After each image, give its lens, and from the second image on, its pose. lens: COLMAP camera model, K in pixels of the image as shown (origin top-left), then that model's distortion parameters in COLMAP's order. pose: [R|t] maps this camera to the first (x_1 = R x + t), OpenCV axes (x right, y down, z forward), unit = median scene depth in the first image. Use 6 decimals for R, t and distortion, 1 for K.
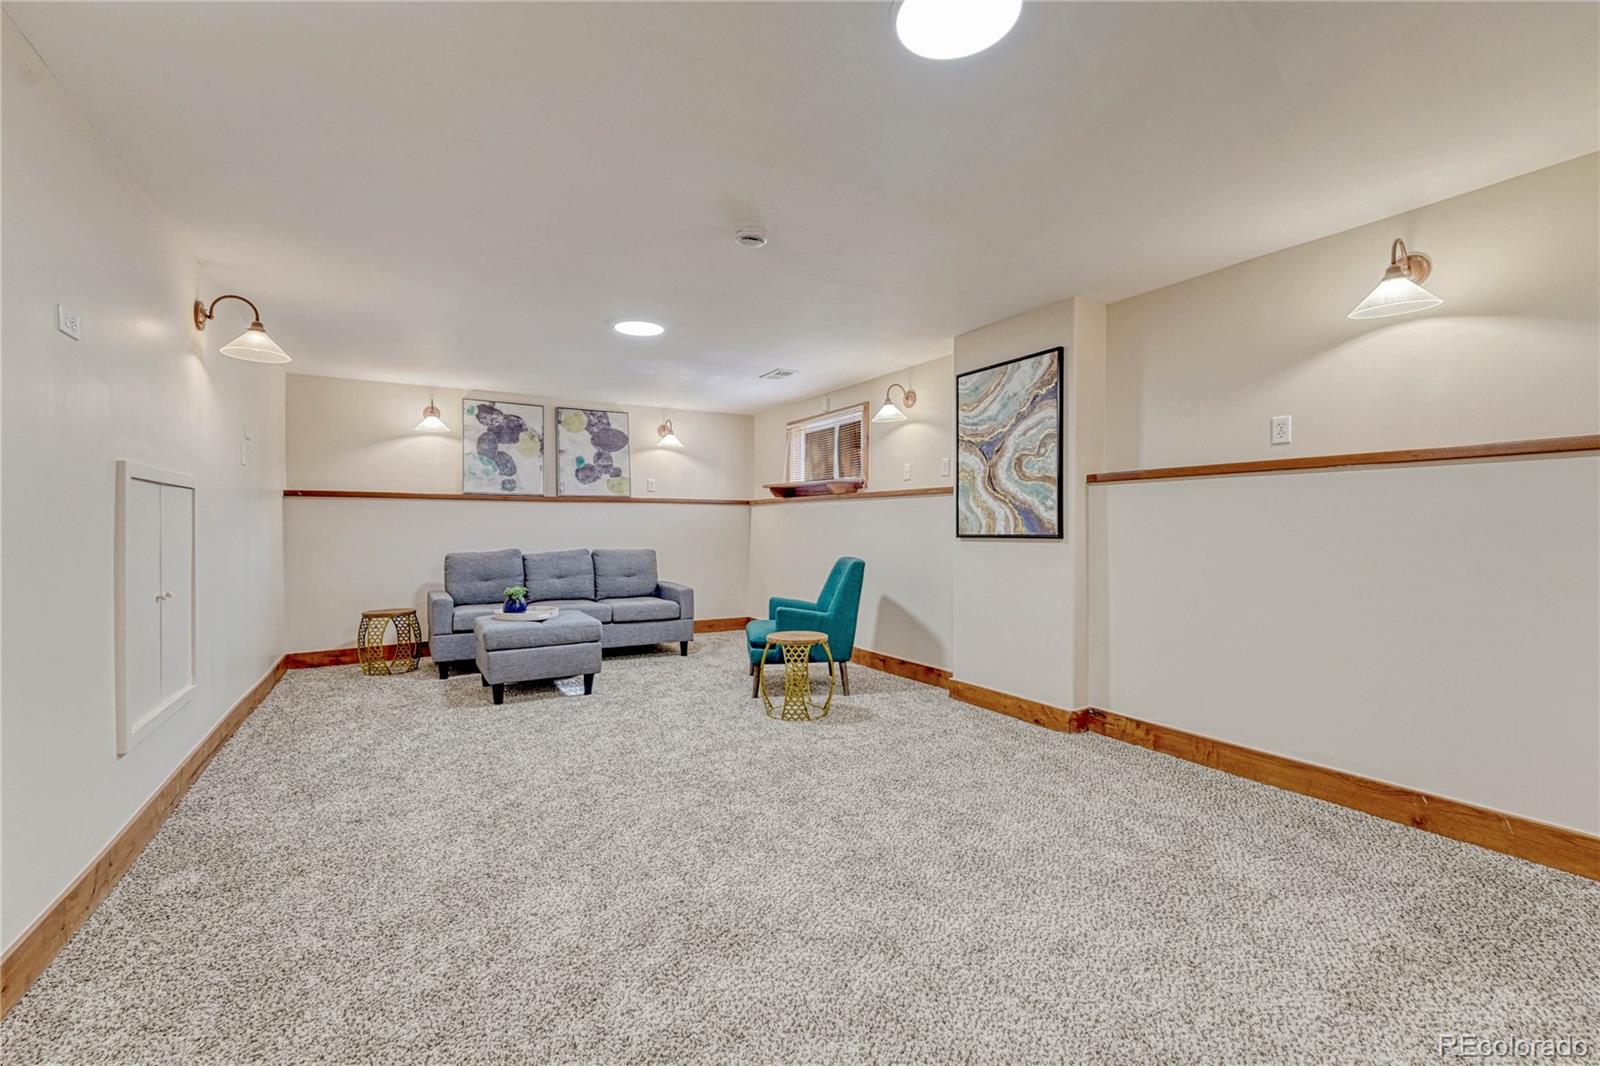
lens RADIAL K [[671.7, 0, 801.1], [0, 671.7, 534.3], [0, 0, 1]] dist [-0.000898, 0.000204]
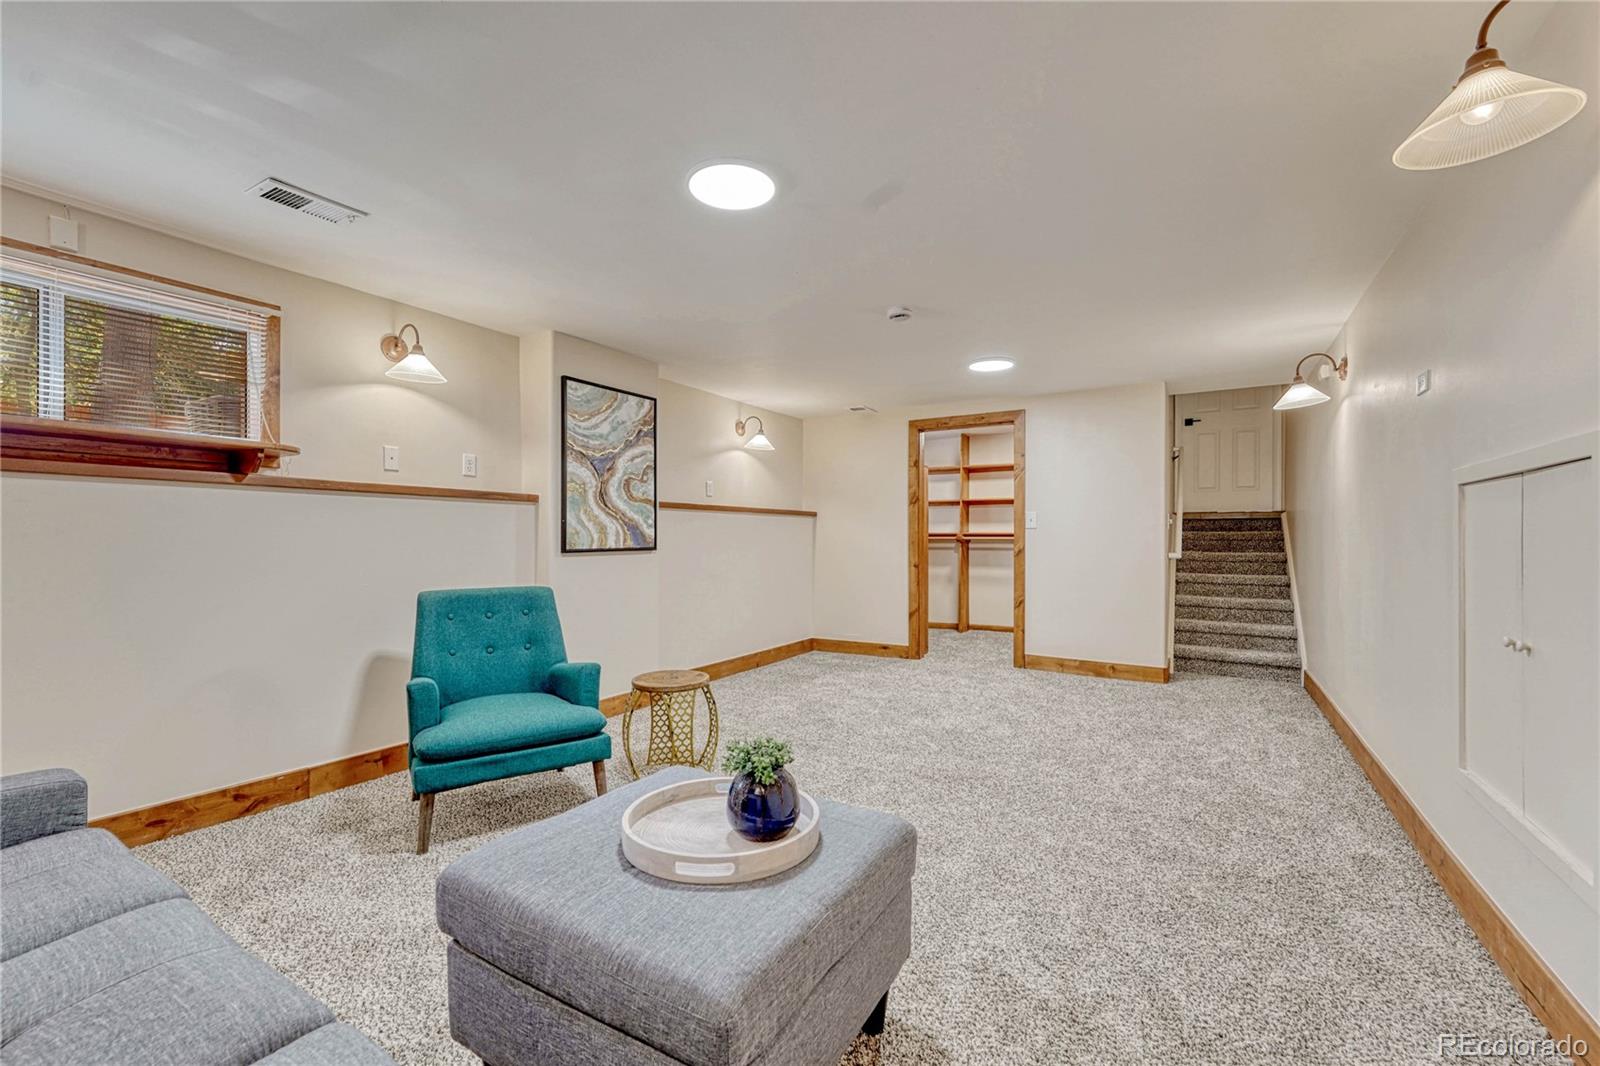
lens RADIAL K [[671.7, 0, 801.5], [0, 671.7, 533.0], [0, 0, 1]] dist [-0.000898, 0.000204]
pose [[-0.467379, 0.001510, 0.884056, -0.791772], [0.004825, 0.999988, 0.000843, -0.023559], [-0.884044, 0.004660, -0.467380, 1.240003]]
